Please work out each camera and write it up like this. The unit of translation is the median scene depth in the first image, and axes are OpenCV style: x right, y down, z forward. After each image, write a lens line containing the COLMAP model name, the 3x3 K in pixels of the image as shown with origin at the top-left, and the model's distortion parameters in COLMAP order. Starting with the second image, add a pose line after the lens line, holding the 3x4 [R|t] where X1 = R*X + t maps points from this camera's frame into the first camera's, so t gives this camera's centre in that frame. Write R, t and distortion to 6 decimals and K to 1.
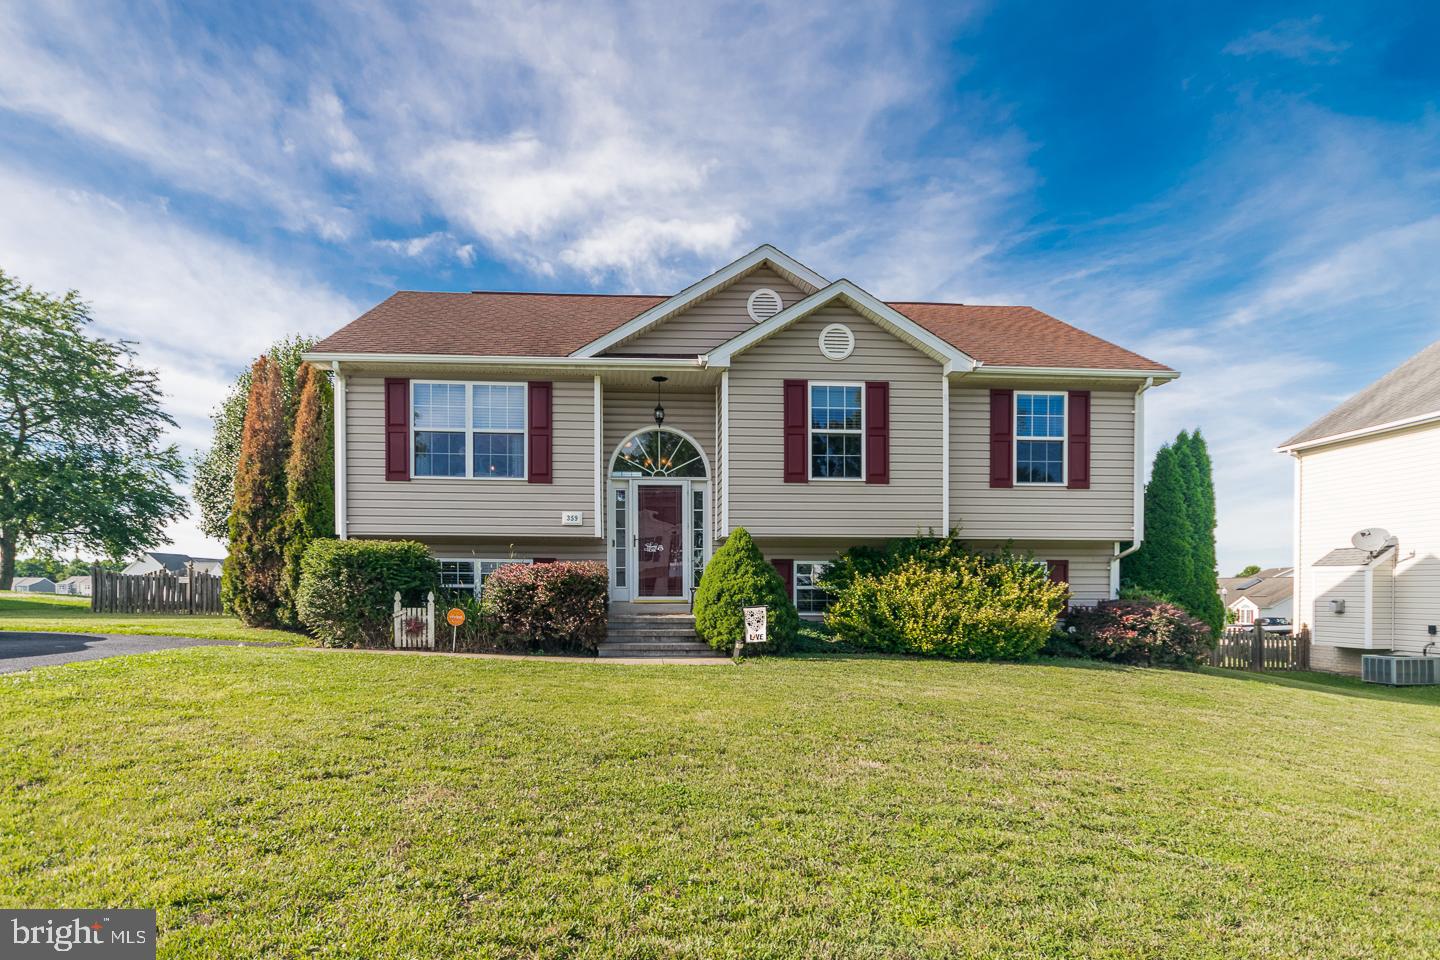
lens RADIAL K [[712.2, 0, 718.4], [0, 712.2, 593.5], [0, 0, 1]] dist [0.000080, 0.000250]
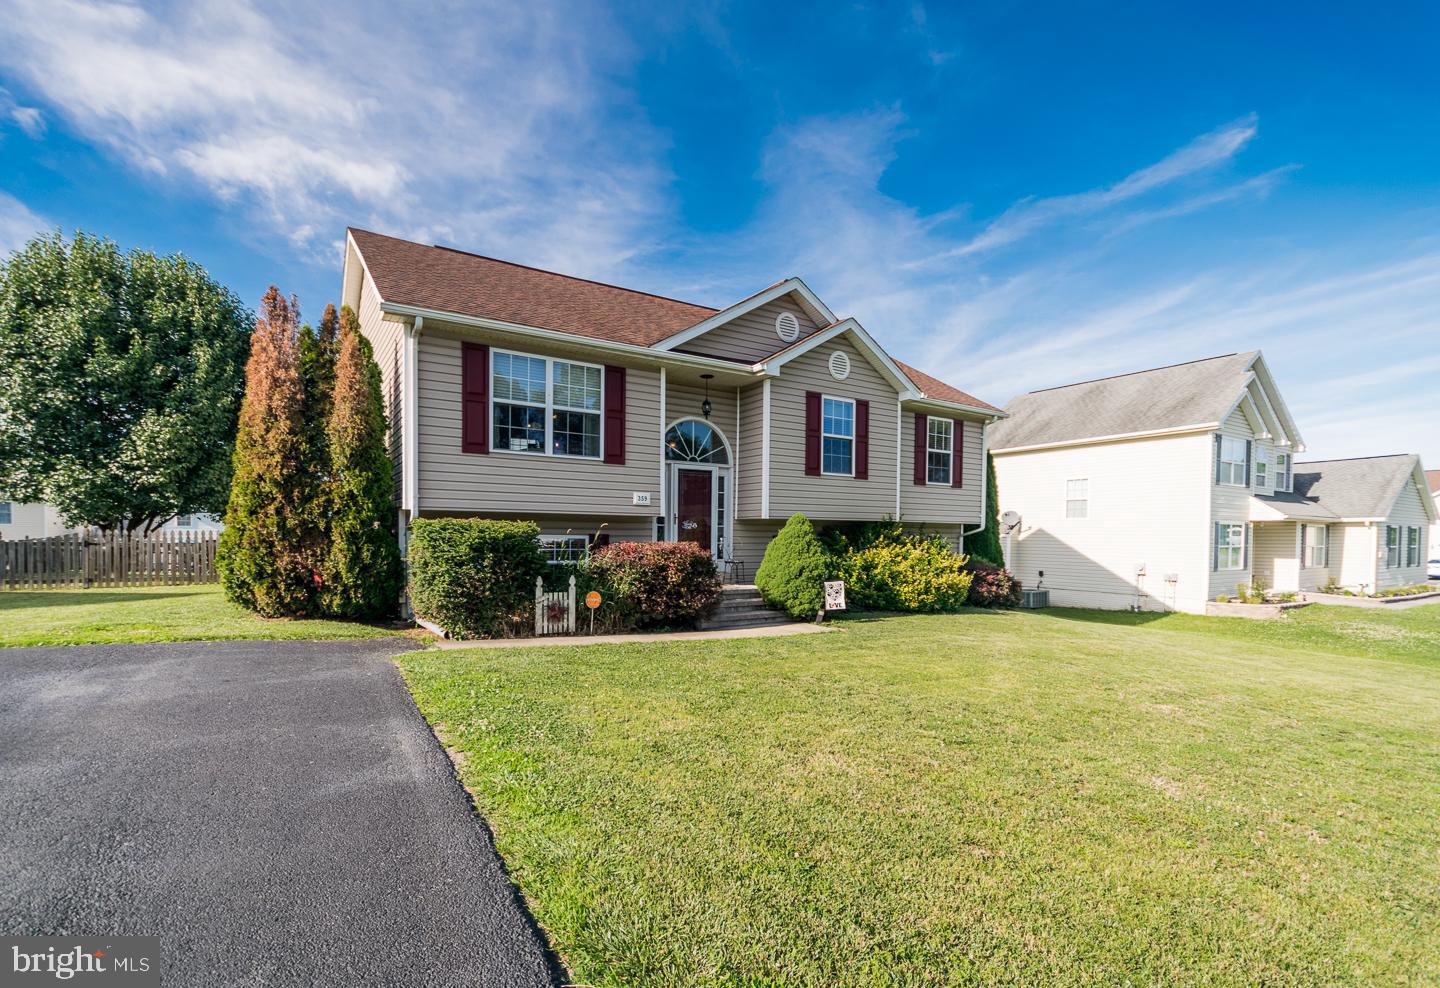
lens RADIAL K [[615.6, 0, 718.1], [0, 615.6, 545.7], [0, 0, 1]] dist [-0.001156, -0.000043]
pose [[0.885044, -0.003168, 0.465496, -0.535340], [-0.003084, 0.999915, 0.012669, -0.047348], [-0.465496, -0.012648, 0.884959, 0.131012]]
